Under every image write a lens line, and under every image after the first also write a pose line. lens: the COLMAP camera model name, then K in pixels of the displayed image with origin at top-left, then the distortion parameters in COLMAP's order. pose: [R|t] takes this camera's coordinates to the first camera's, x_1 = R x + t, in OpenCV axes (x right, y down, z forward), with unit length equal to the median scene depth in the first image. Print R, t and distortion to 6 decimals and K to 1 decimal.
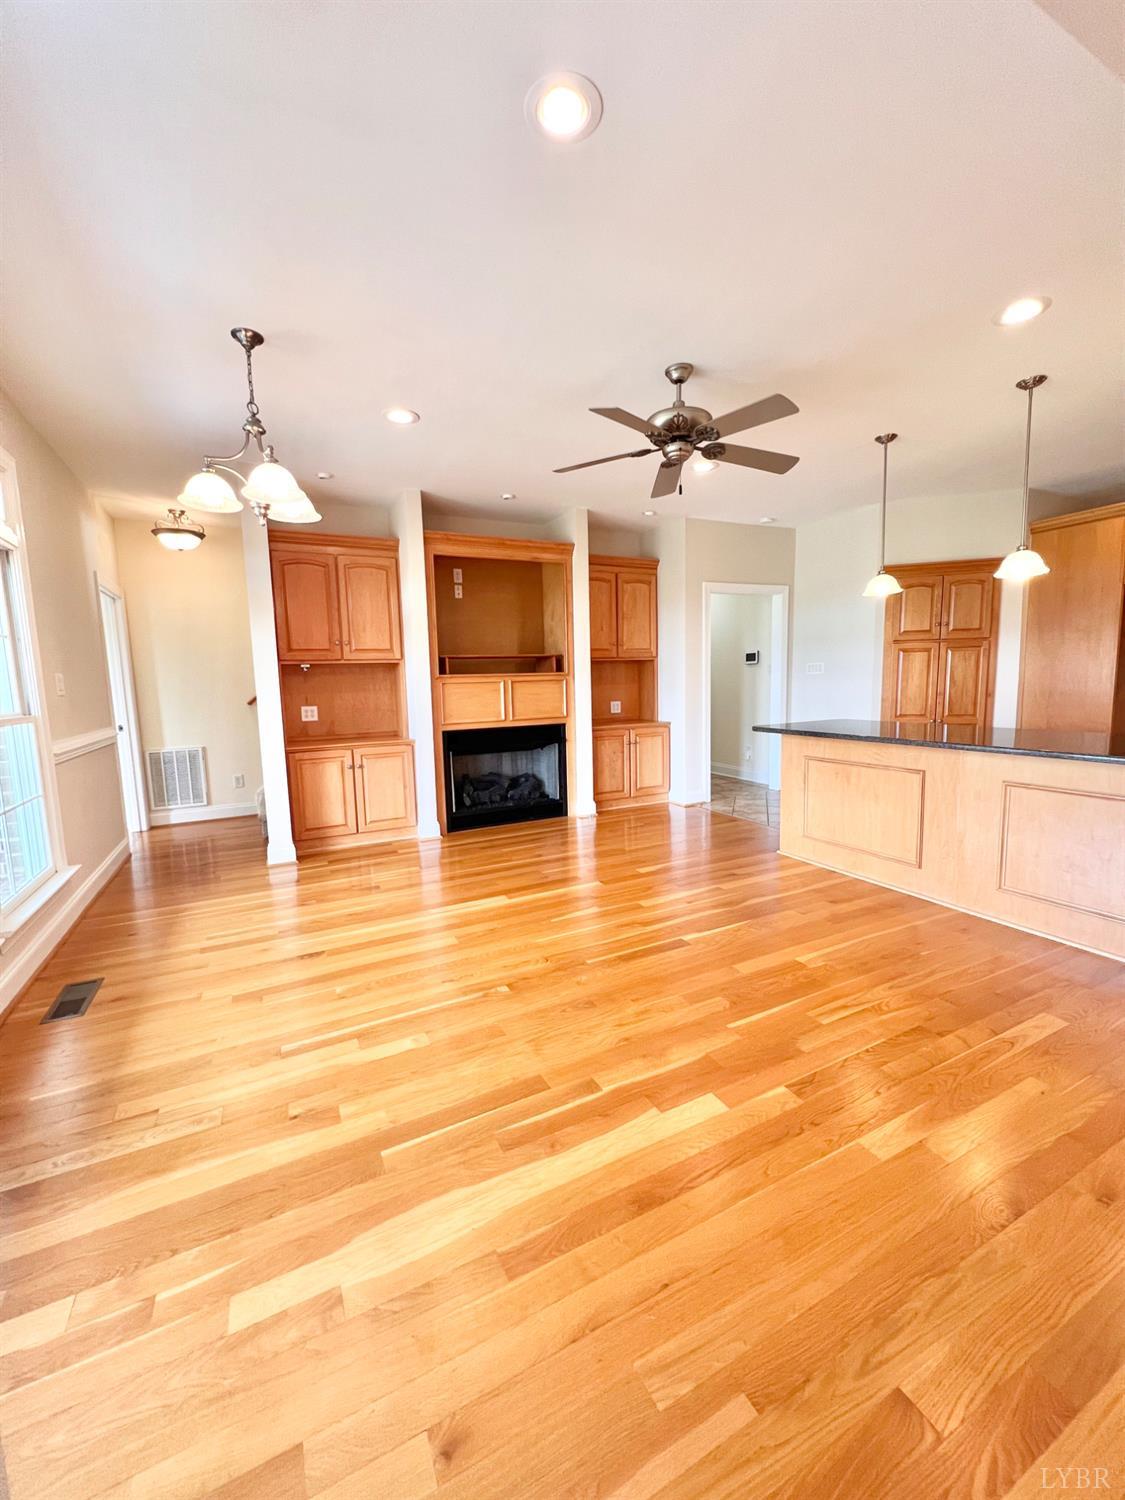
lens RADIAL K [[603.6, 0, 564.7], [0, 603.6, 751.5], [0, 0, 1]] dist [-0.001859, -0.000032]
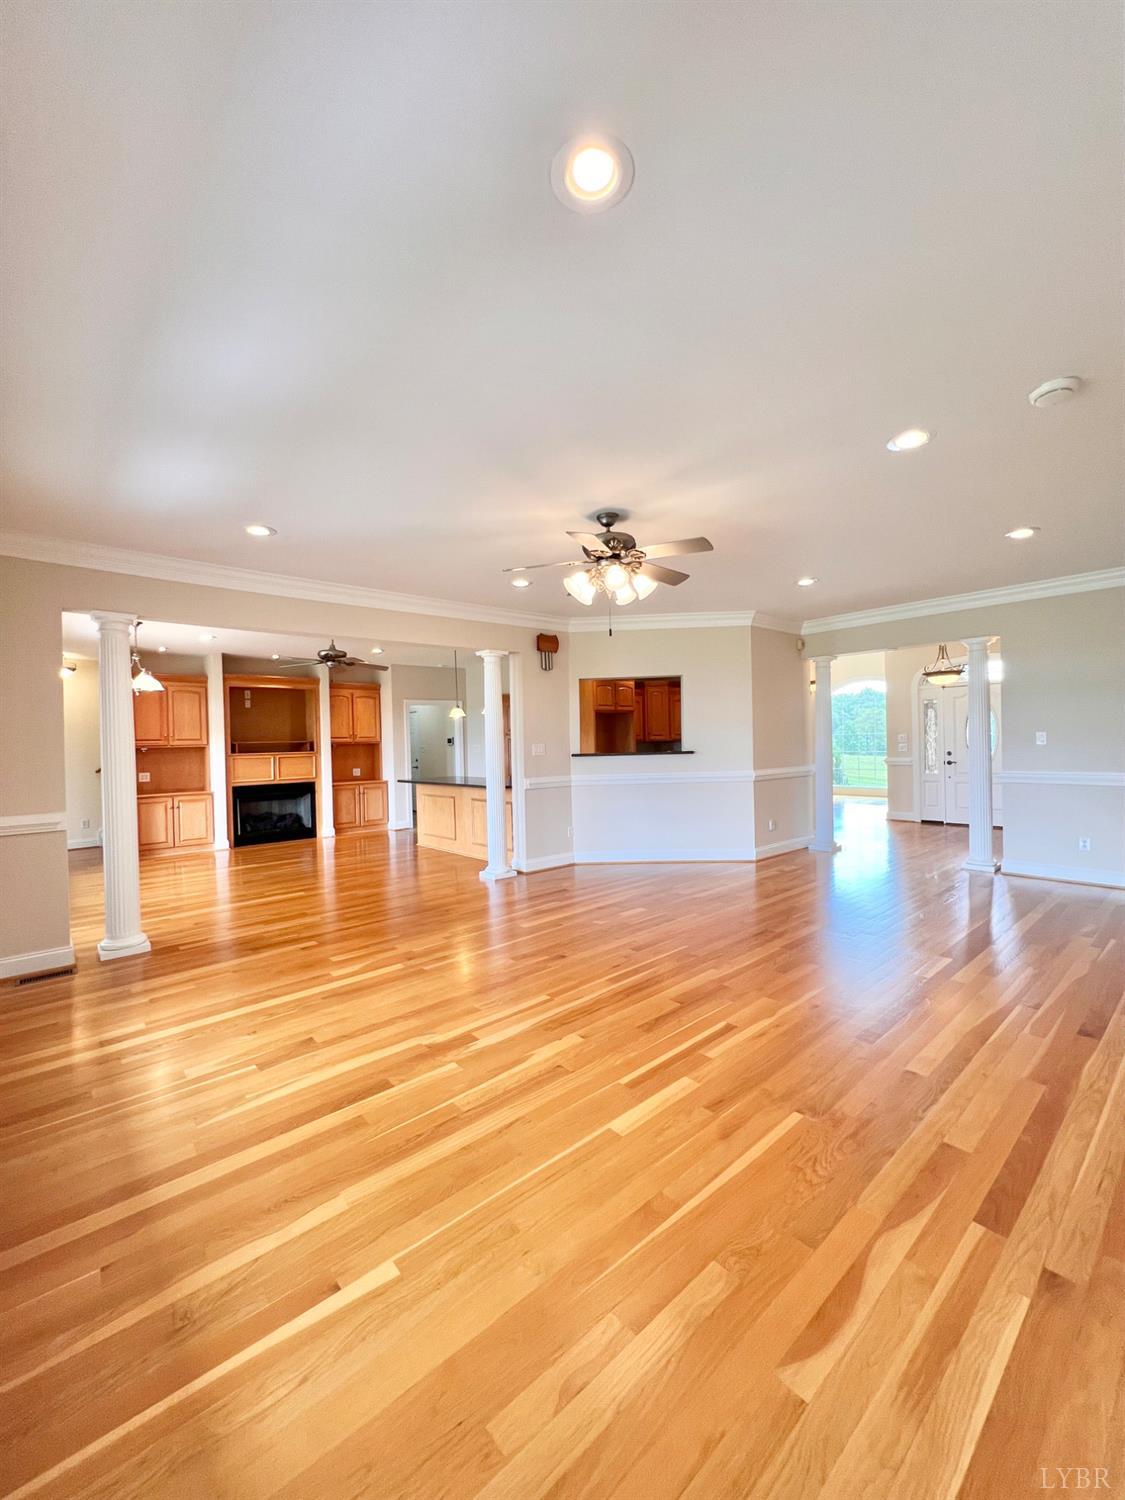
lens RADIAL K [[603.6, 0, 560.3], [0, 603.6, 749.9], [0, 0, 1]] dist [-0.001859, -0.000032]
pose [[0.970087, -0.001919, 0.242751, 0.269737], [0.030012, 0.993246, -0.112079, 0.078662], [-0.240896, 0.116012, 0.963592, -0.839935]]
